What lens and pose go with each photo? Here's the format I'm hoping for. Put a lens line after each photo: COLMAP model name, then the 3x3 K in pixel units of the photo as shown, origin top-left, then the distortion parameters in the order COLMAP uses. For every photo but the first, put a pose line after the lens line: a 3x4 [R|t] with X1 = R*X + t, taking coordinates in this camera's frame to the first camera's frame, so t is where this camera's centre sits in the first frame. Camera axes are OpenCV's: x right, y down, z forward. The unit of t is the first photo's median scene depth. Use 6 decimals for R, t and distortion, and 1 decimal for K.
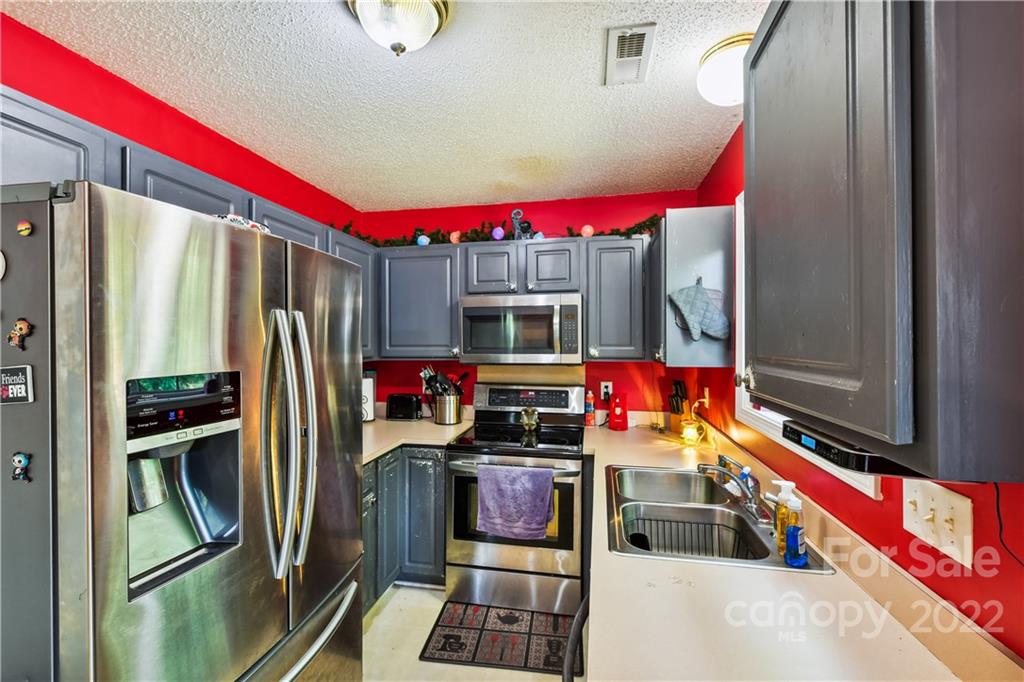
lens RADIAL K [[433.2, 0, 512.4], [0, 433.2, 337.3], [0, 0, 1]] dist [-0.003525, 0.000182]
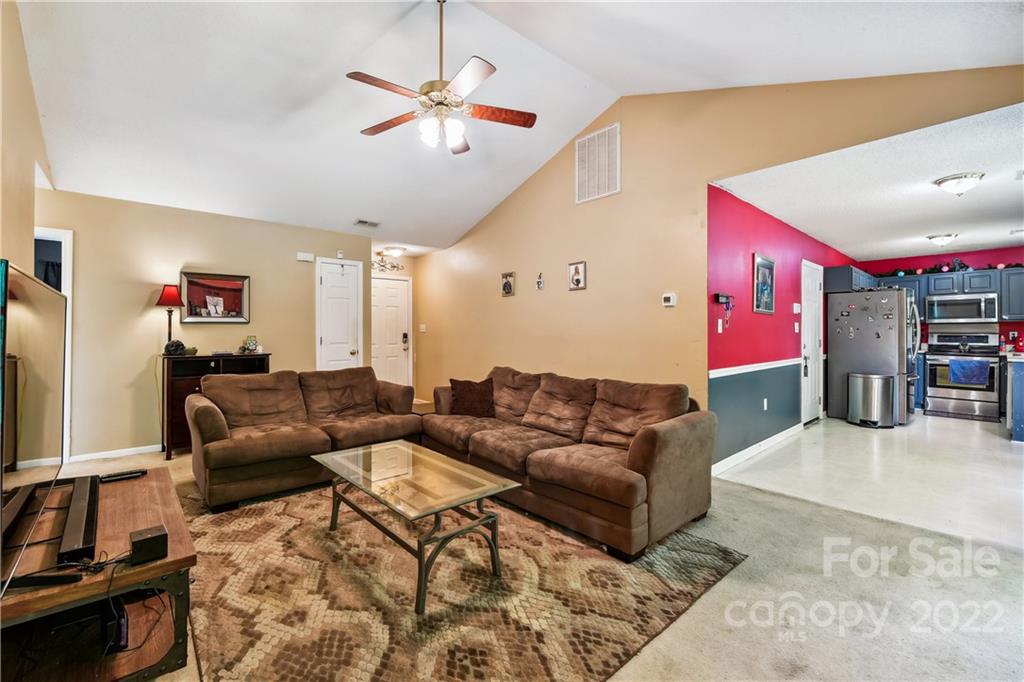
lens RADIAL K [[433.2, 0, 511.7], [0, 433.2, 329.0], [0, 0, 1]] dist [-0.003525, 0.000182]
pose [[0.795944, -0.003069, -0.605362, -0.513326], [-0.000702, 0.999982, -0.005993, 0.109261], [0.605370, 0.005195, 0.795928, -2.420191]]
